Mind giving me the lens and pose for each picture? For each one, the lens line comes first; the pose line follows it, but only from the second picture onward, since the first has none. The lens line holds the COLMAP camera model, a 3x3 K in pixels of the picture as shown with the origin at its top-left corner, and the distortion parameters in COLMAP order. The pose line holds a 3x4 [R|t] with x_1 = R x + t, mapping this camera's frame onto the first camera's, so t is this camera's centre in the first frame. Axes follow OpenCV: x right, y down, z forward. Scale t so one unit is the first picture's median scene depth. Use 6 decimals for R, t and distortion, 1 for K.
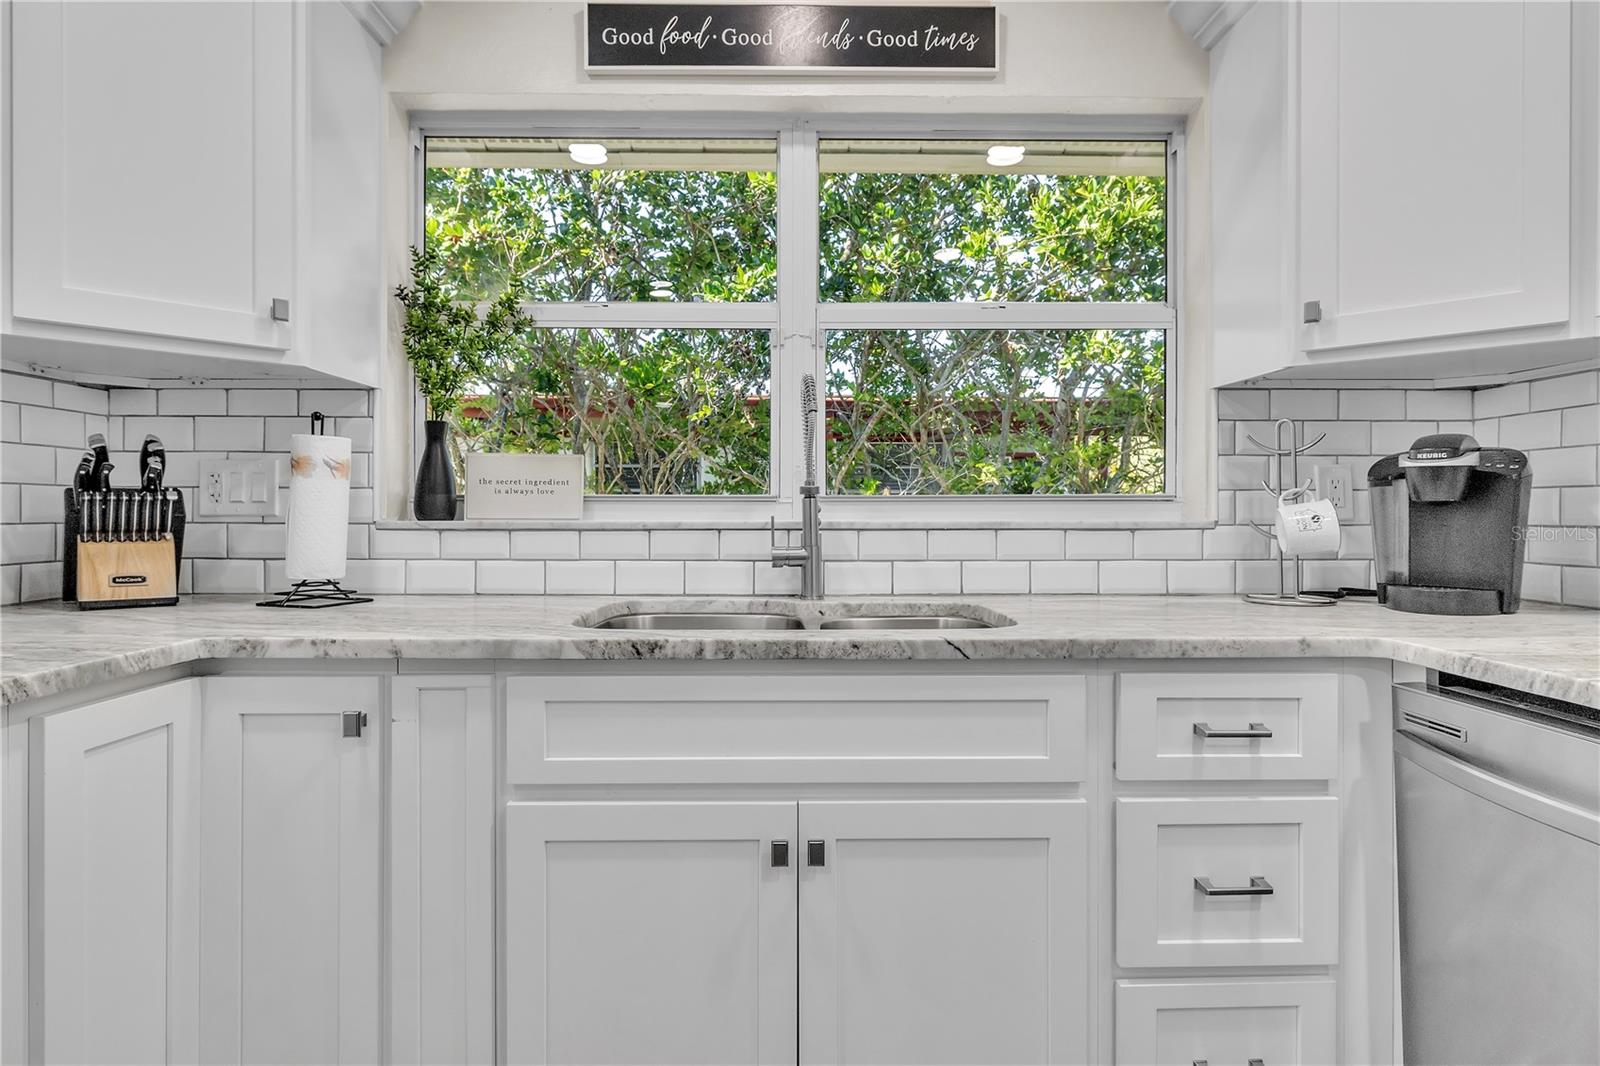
lens RADIAL K [[681.4, 0, 800.5], [0, 681.4, 511.5], [0, 0, 1]] dist [-0.011548, 0.000542]
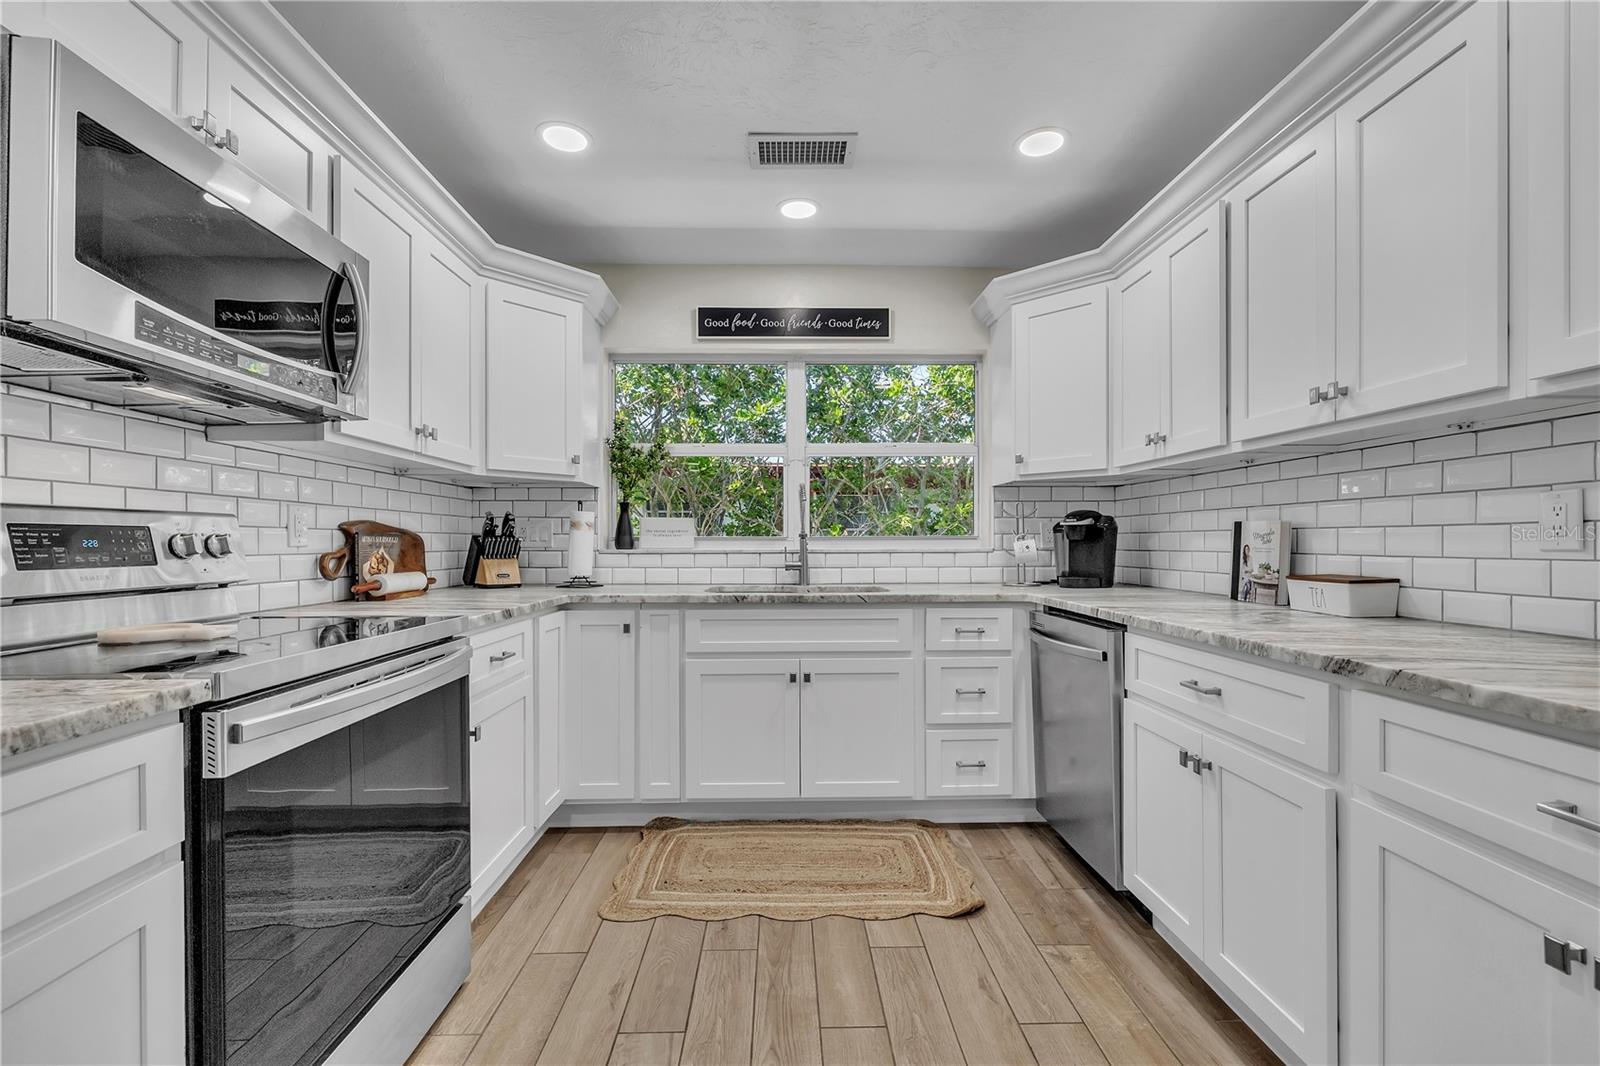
lens RADIAL K [[681.4, 0, 791.3], [0, 681.4, 536.5], [0, 0, 1]] dist [-0.011548, 0.000542]
pose [[0.999889, -0.002804, 0.014607, -0.054083], [0.002892, 0.999978, -0.006033, -0.013016], [-0.014590, 0.006074, 0.999875, -1.166492]]
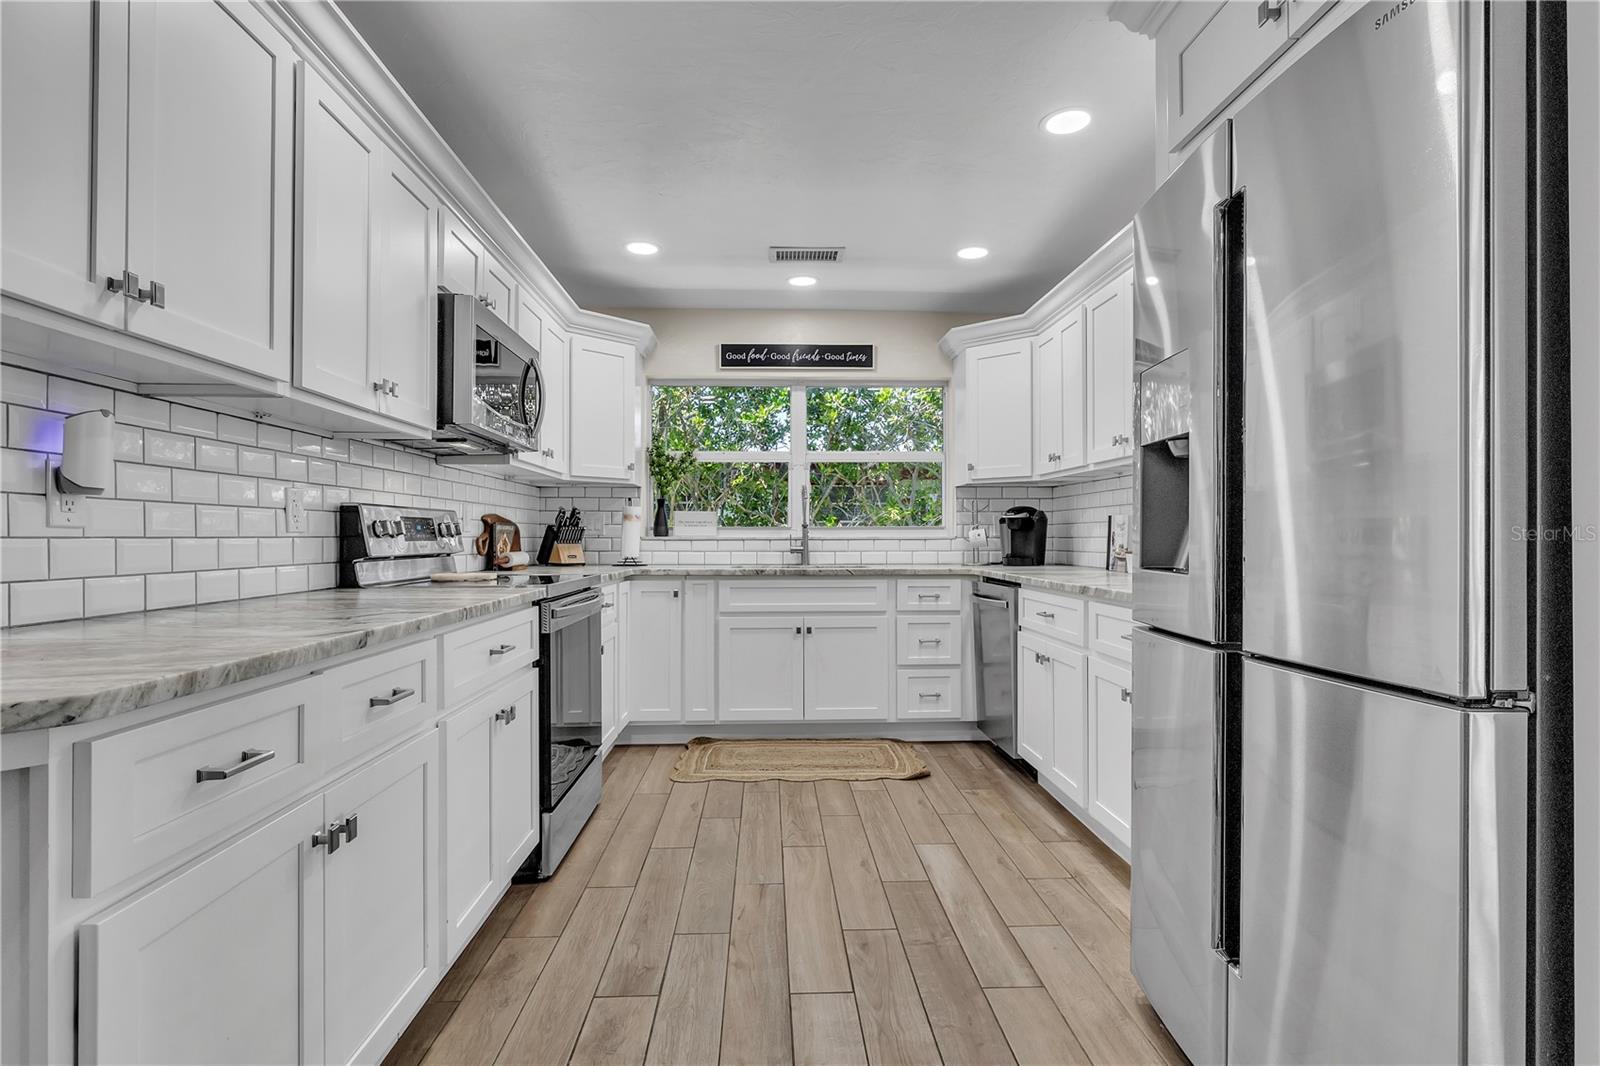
lens RADIAL K [[1057.0, 0, 809.5], [0, 1057.0, 544.4], [0, 0, 1]] dist [0.064186, 0.003995]
pose [[0.998375, -0.002889, 0.056912, -0.208378], [0.002643, 0.999987, 0.004400, 0.027413], [-0.056924, -0.004242, 0.998370, -3.255593]]
